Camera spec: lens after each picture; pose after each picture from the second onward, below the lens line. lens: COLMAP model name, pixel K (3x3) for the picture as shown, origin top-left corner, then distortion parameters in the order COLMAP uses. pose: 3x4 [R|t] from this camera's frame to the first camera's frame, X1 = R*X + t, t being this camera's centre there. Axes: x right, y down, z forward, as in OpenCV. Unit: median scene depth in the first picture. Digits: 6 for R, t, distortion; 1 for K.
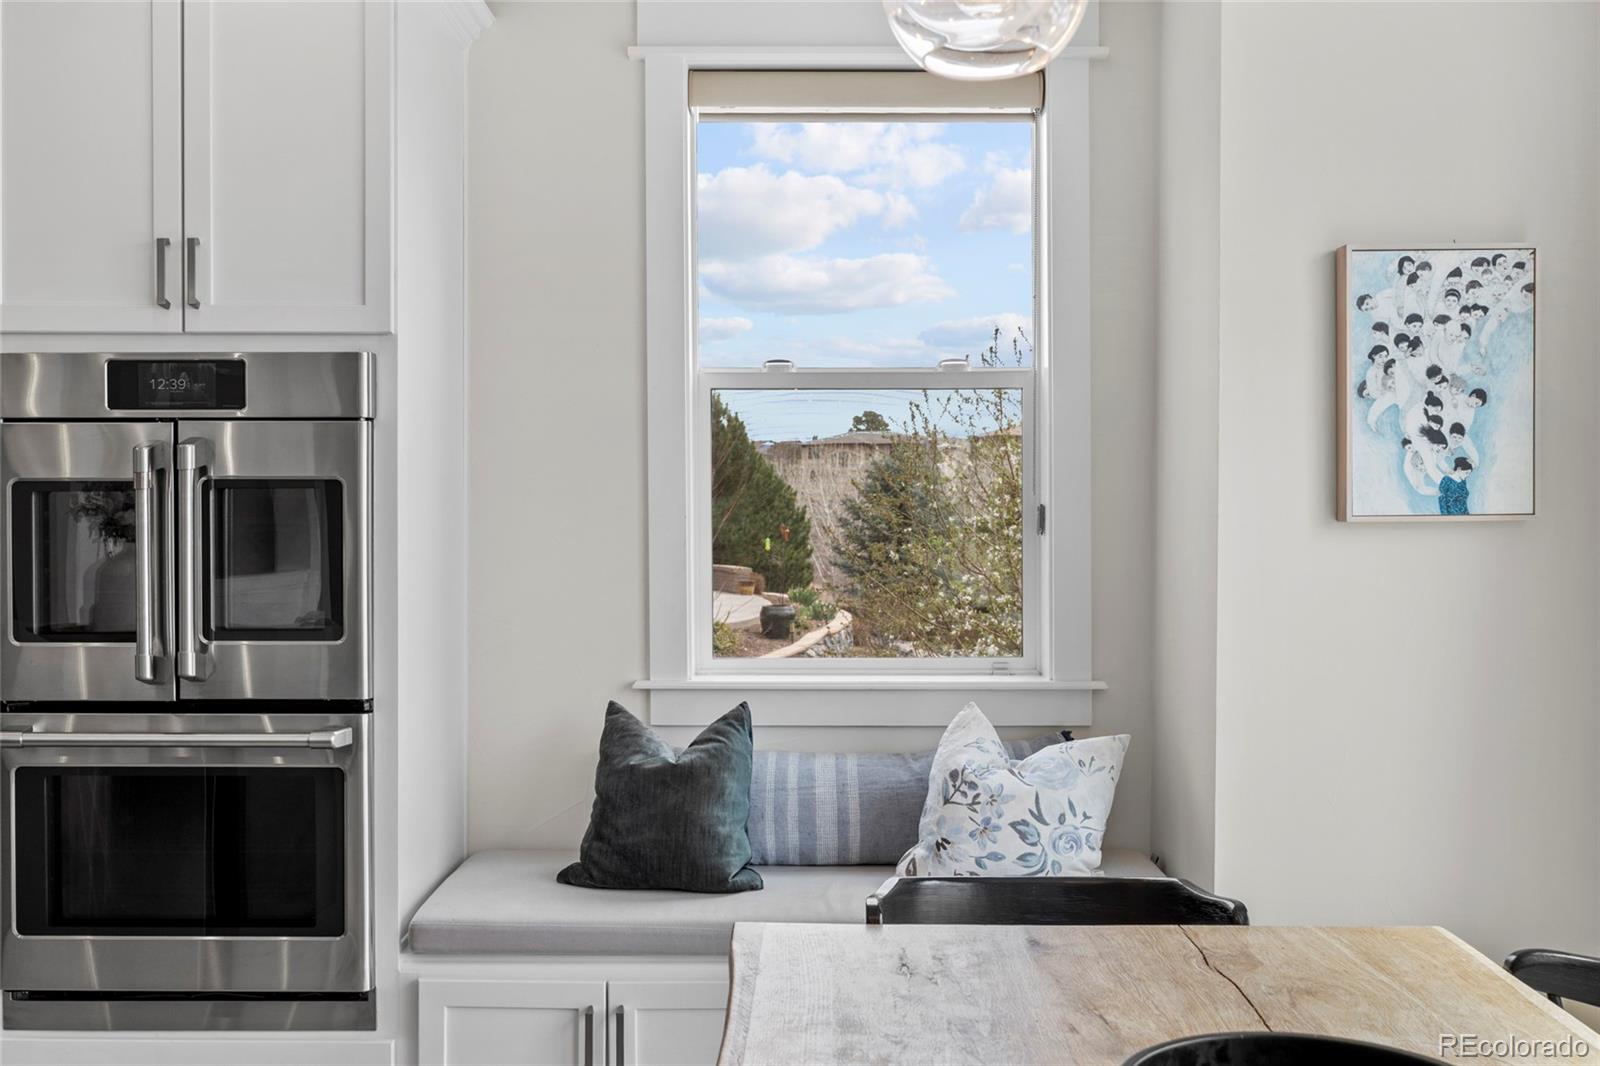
lens RADIAL K [[1557.4, 0, 800.0], [0, 1557.4, 533.0], [0, 0, 1]] dist [0.010933, 0.004239]
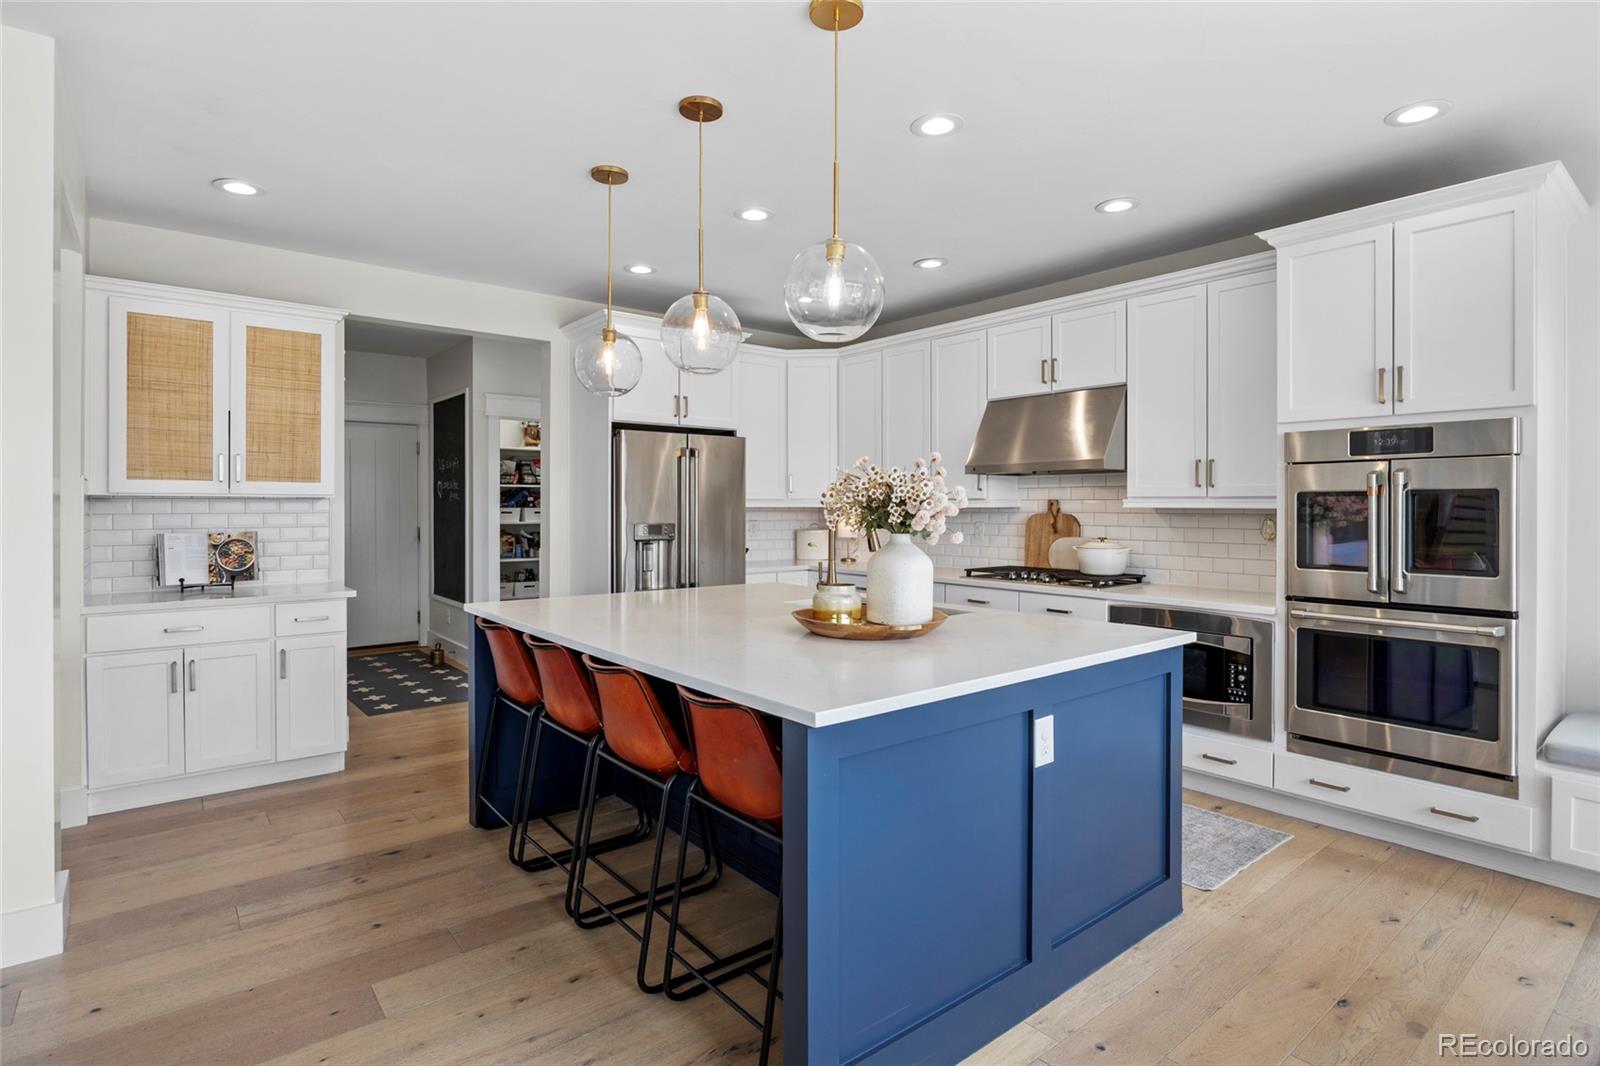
lens RADIAL K [[804.9, 0, 812.0], [0, 804.9, 505.7], [0, 0, 1]] dist [-0.001314, -0.000906]
pose [[0.643473, -0.001599, -0.765467, -0.091858], [-0.010537, 0.999885, -0.010947, 0.004276], [0.765396, 0.015109, 0.643382, -0.207320]]
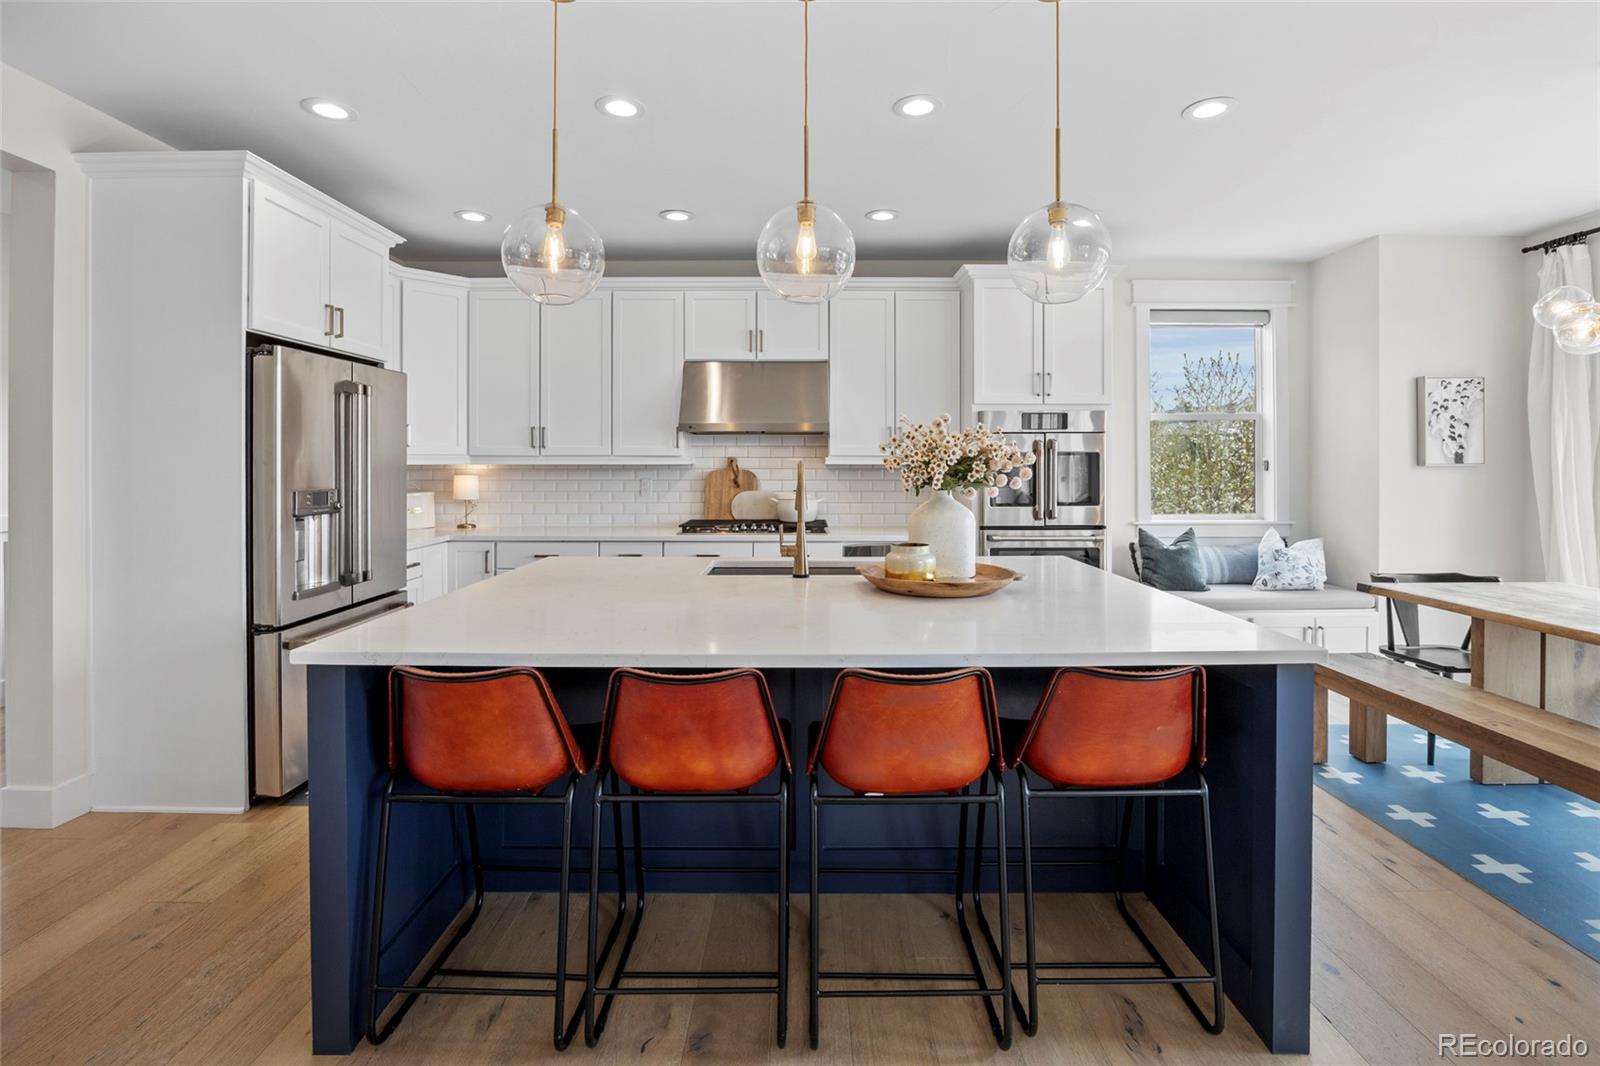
lens RADIAL K [[717.6, 0, 802.5], [0, 717.6, 462.2], [0, 0, 1]] dist [-0.014030, 0.000061]
pose [[0.999964, -0.001389, 0.008334, -0.873878], [0.001508, 0.999897, -0.014264, 0.003435], [-0.008313, 0.014276, 0.999864, -0.382199]]
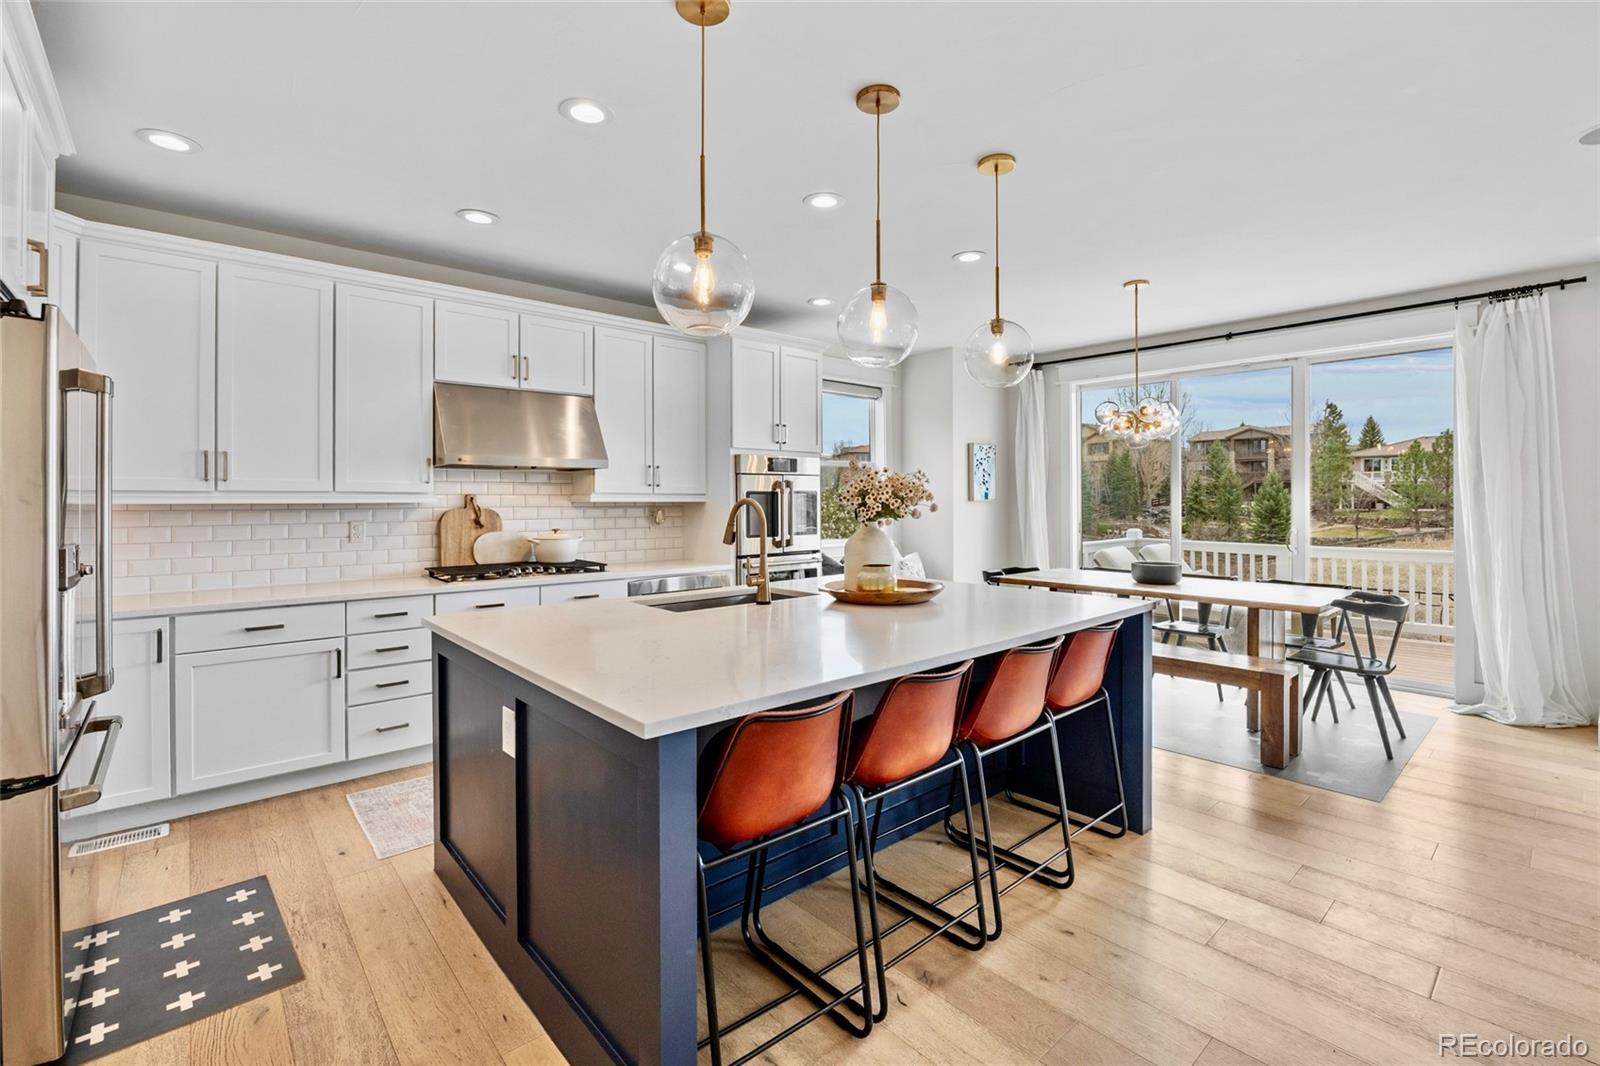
lens RADIAL K [[713.8, 0, 796.3], [0, 713.8, 494.7], [0, 0, 1]] dist [-0.000640, 0.000108]
pose [[0.747441, 0.000940, 0.664328, -1.465316], [0.012613, 0.999799, -0.015606, 0.000139], [-0.664209, 0.020044, 0.747279, -0.257017]]
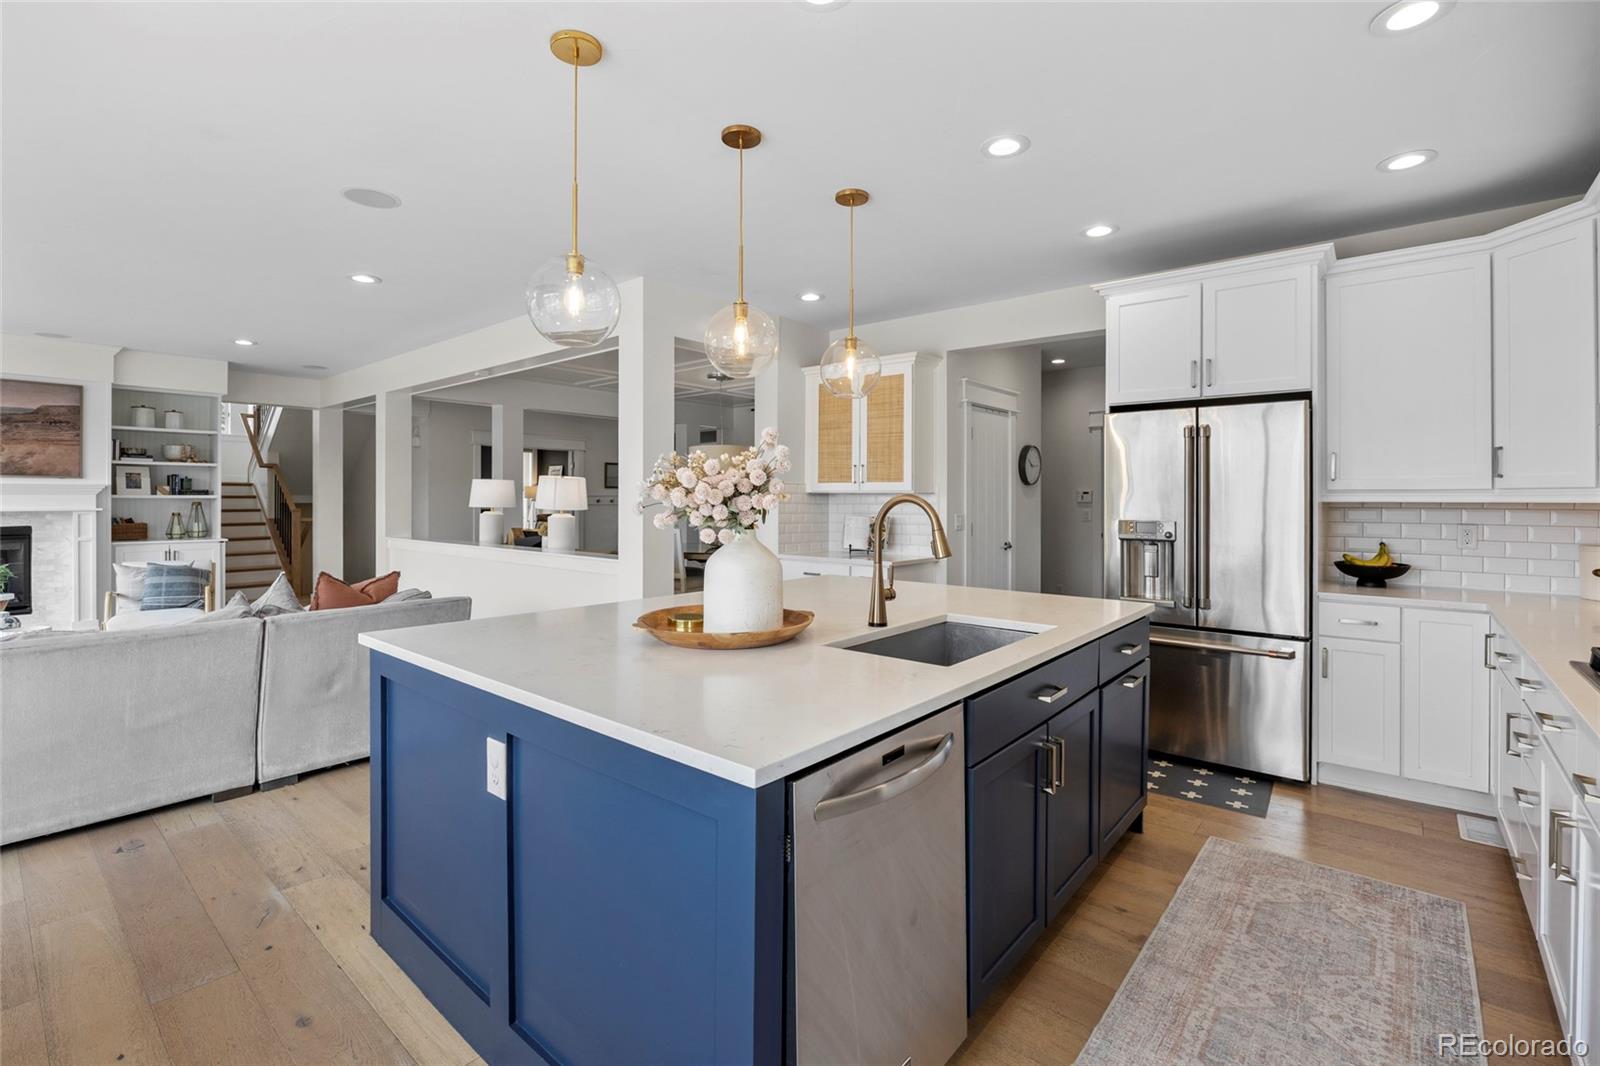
lens RADIAL K [[723.4, 0, 801.0], [0, 723.4, 507.9], [0, 0, 1]] dist [-0.000462, -0.000106]
pose [[-0.631715, 0.003366, -0.775193, -0.218034], [-0.016310, 0.999712, 0.017633, -0.006332], [0.775029, 0.023782, -0.631478, 0.910017]]
